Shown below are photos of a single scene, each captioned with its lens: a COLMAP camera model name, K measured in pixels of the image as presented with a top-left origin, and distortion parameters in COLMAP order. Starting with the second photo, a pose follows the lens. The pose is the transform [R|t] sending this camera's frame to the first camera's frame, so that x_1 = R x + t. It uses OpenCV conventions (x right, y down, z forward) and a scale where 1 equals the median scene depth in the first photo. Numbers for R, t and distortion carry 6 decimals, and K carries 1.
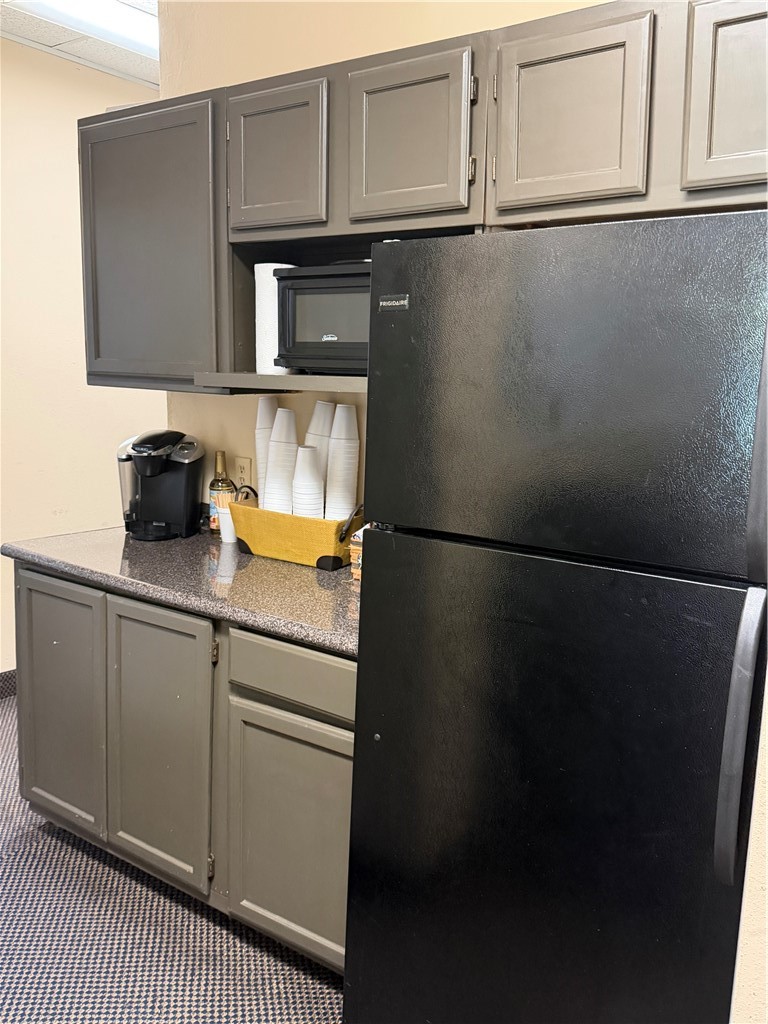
lens RADIAL K [[876.3, 0, 384.0], [0, 876.3, 512.0], [0, 0, 1]] dist [0.006115, 0.002449]
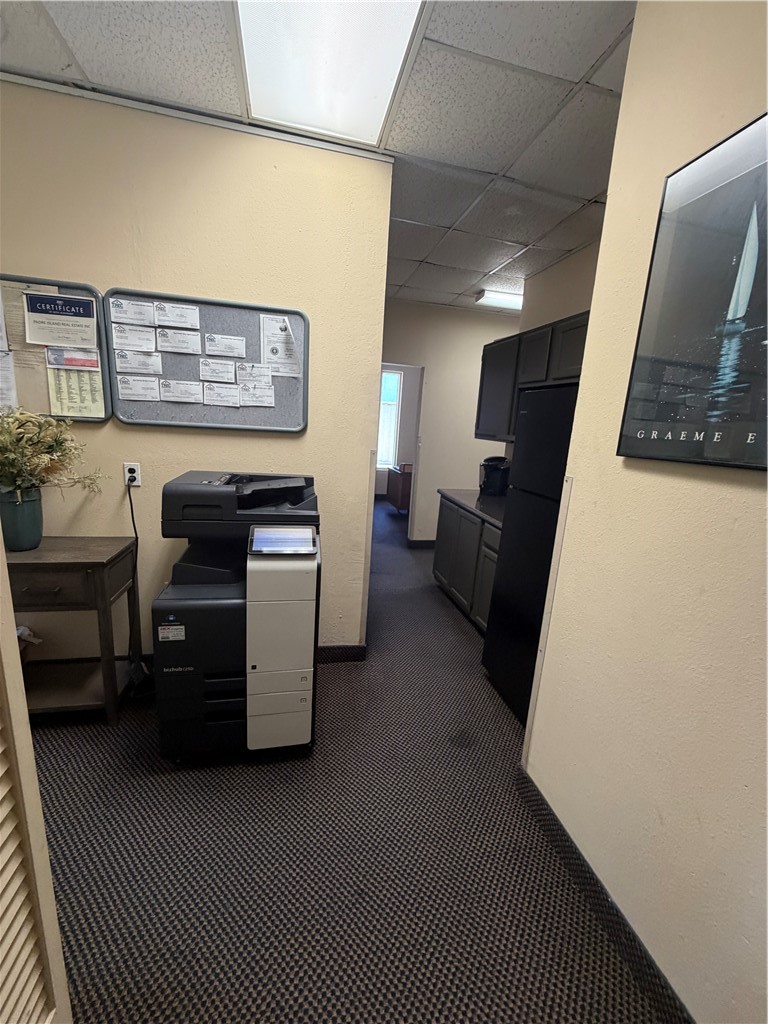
lens RADIAL K [[415.4, 0, 384.0], [0, 415.4, 512.0], [0, 0, 1]] dist [-0.000271, -0.000010]
pose [[0.753512, 0.161800, -0.637213, 0.338092], [-0.150822, 0.985936, 0.071999, 0.038811], [0.639900, 0.041854, 0.767317, -0.213103]]
